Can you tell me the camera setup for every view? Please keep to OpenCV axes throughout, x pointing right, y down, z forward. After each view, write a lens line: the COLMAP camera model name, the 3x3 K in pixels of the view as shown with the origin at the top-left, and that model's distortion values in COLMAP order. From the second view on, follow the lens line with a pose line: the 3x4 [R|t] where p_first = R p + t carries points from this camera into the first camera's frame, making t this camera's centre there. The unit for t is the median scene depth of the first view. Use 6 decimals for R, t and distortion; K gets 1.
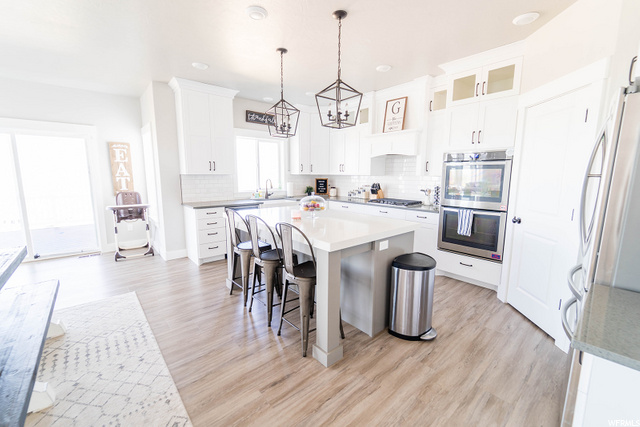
lens RADIAL K [[262.2, 0, 321.5], [0, 262.2, 214.2], [0, 0, 1]] dist [0.001603, 0.000117]
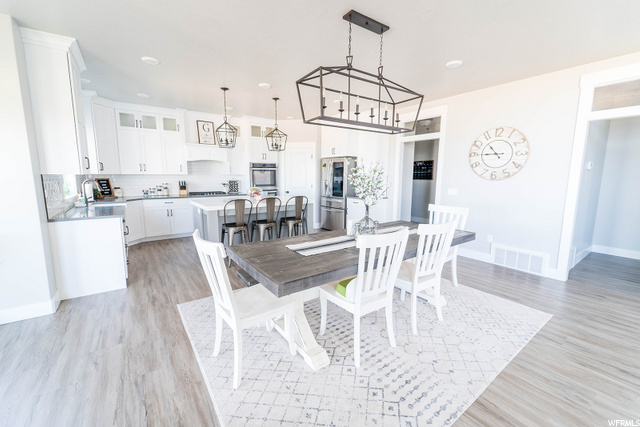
lens RADIAL K [[262.2, 0, 320.1], [0, 262.2, 212.6], [0, 0, 1]] dist [0.001603, 0.000117]
pose [[0.095954, -0.145892, 0.984636, -1.118009], [0.148550, 0.980222, 0.130762, -0.043193], [-0.984239, 0.133720, 0.115728, 0.275305]]
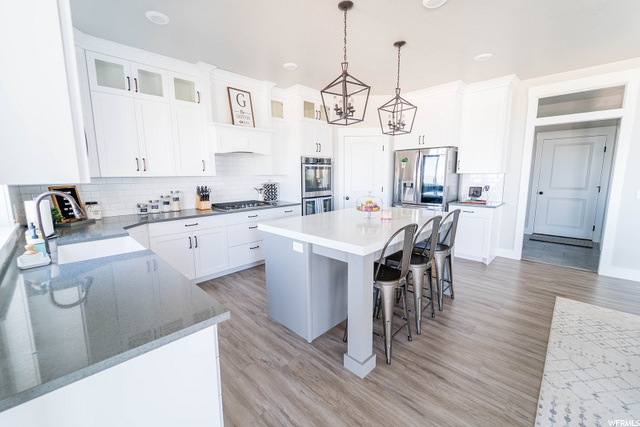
lens RADIAL K [[262.2, 0, 319.4], [0, 262.2, 211.4], [0, 0, 1]] dist [0.001603, 0.000117]
pose [[-0.069853, -0.146077, 0.986804, -0.659969], [0.162813, 0.974286, 0.155749, -0.128525], [-0.984181, 0.171544, -0.044274, 0.825347]]
